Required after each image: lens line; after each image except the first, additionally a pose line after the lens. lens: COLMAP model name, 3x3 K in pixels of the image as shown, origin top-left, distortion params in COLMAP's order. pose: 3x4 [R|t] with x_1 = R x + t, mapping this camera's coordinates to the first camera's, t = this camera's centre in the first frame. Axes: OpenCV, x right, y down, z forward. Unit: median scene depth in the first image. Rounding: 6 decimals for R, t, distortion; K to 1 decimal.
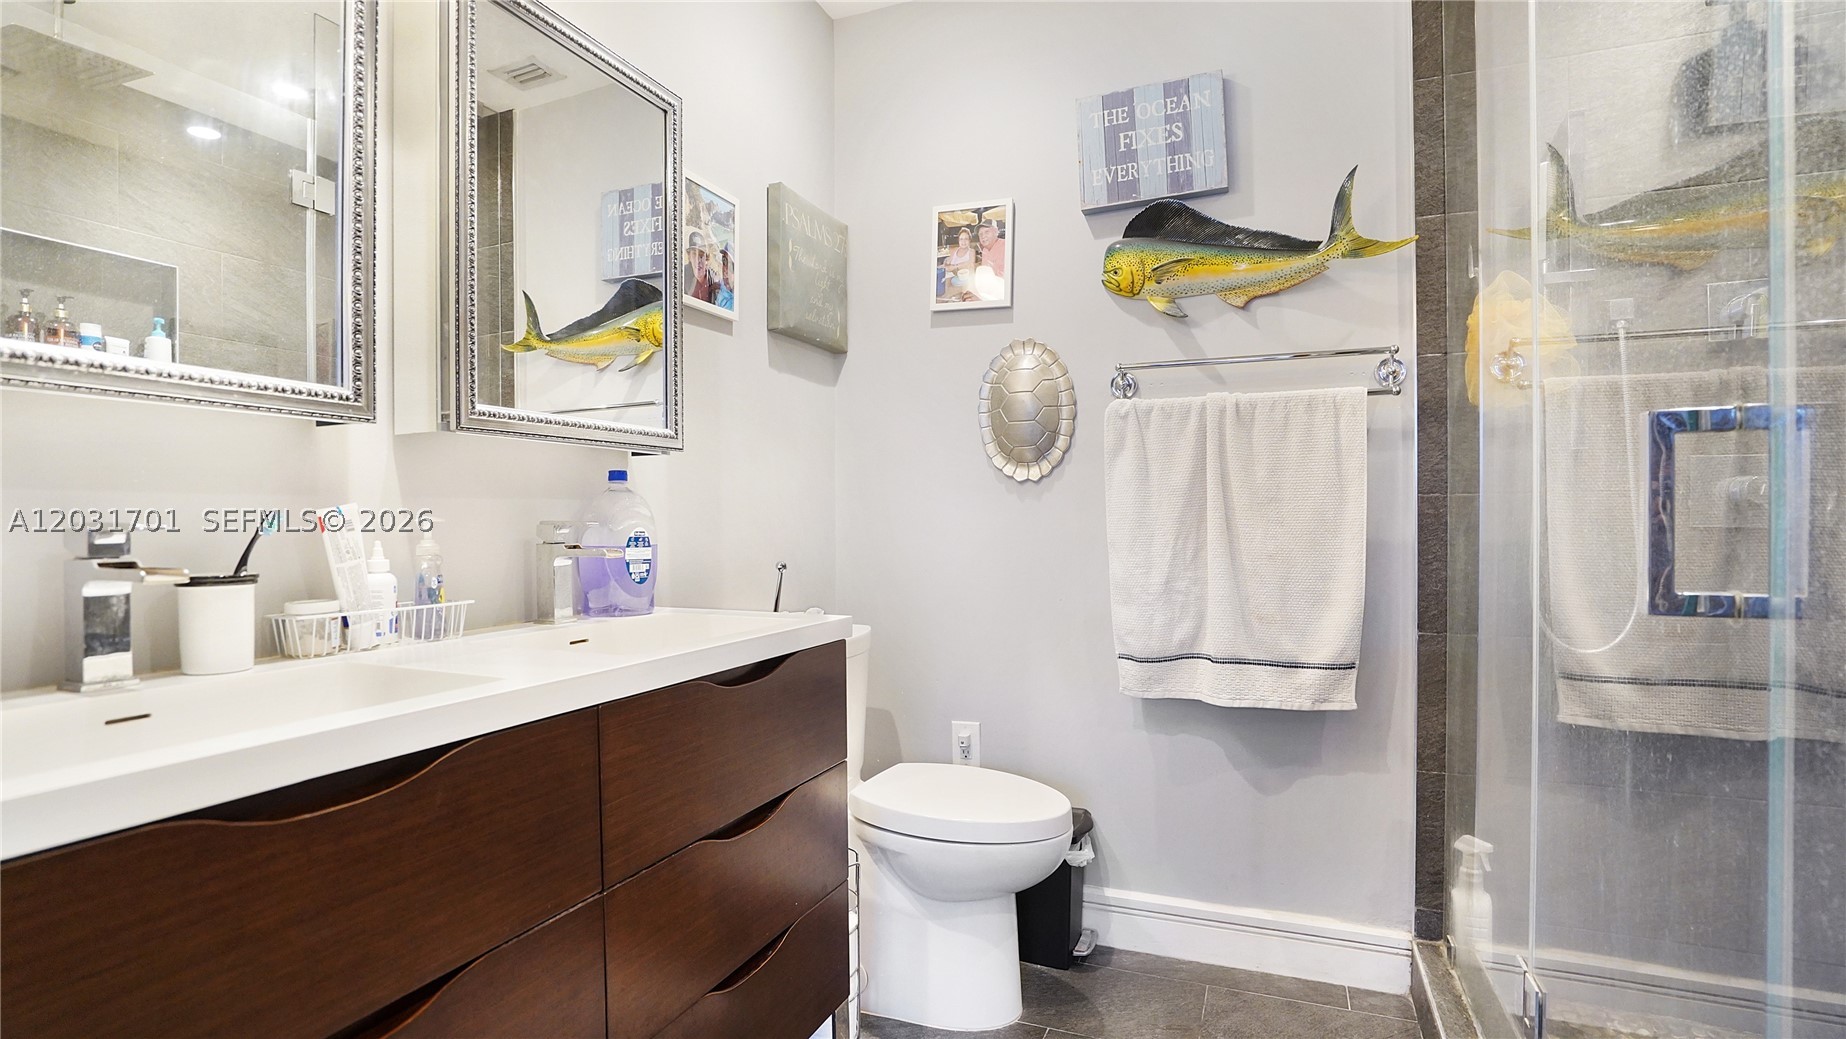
lens RADIAL K [[941.7, 0, 916.2], [0, 941.7, 504.4], [0, 0, 1]] dist [-0.055709, 0.026630]
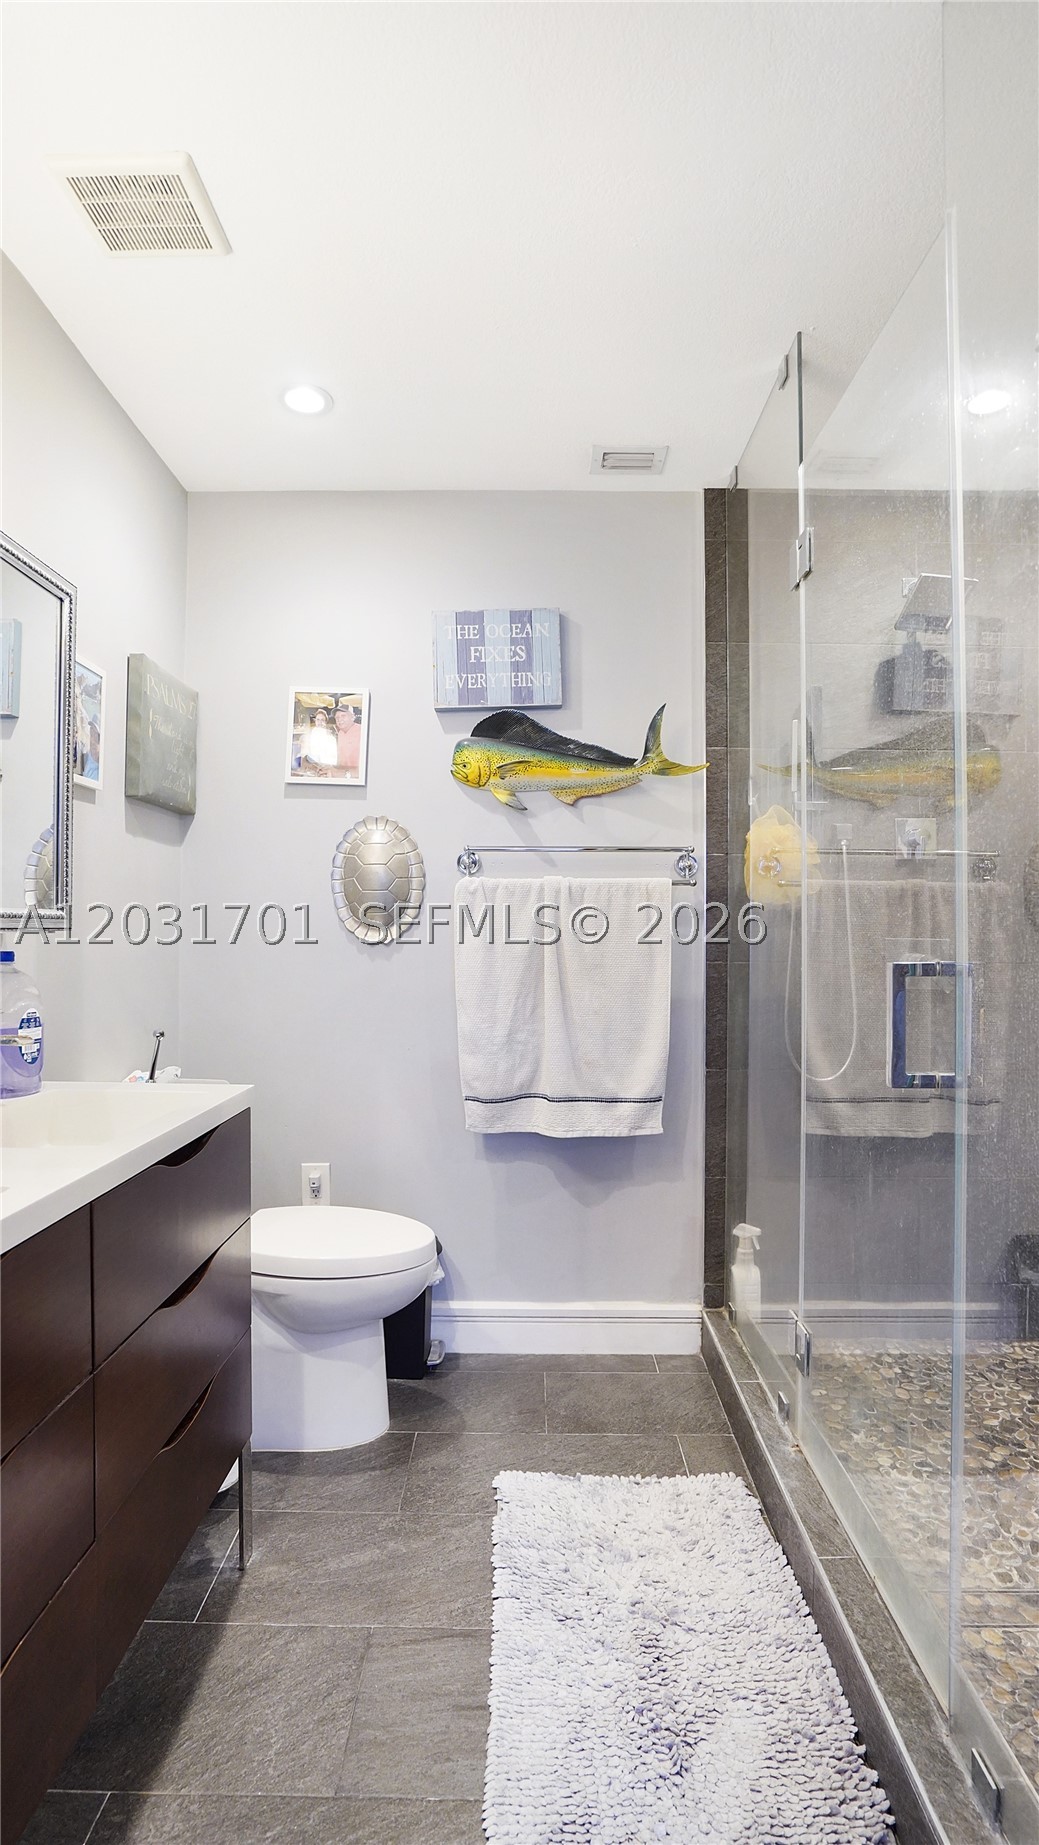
lens RADIAL K [[925.2, 0, 519.5], [0, 925.2, 922.5], [0, 0, 1]] dist [-0.052169, 0.020822]
pose [[0.936598, -0.002262, 0.350398, -0.129560], [0.003152, 0.999993, -0.001968, -0.056241], [-0.350391, 0.002948, 0.936599, -0.090650]]
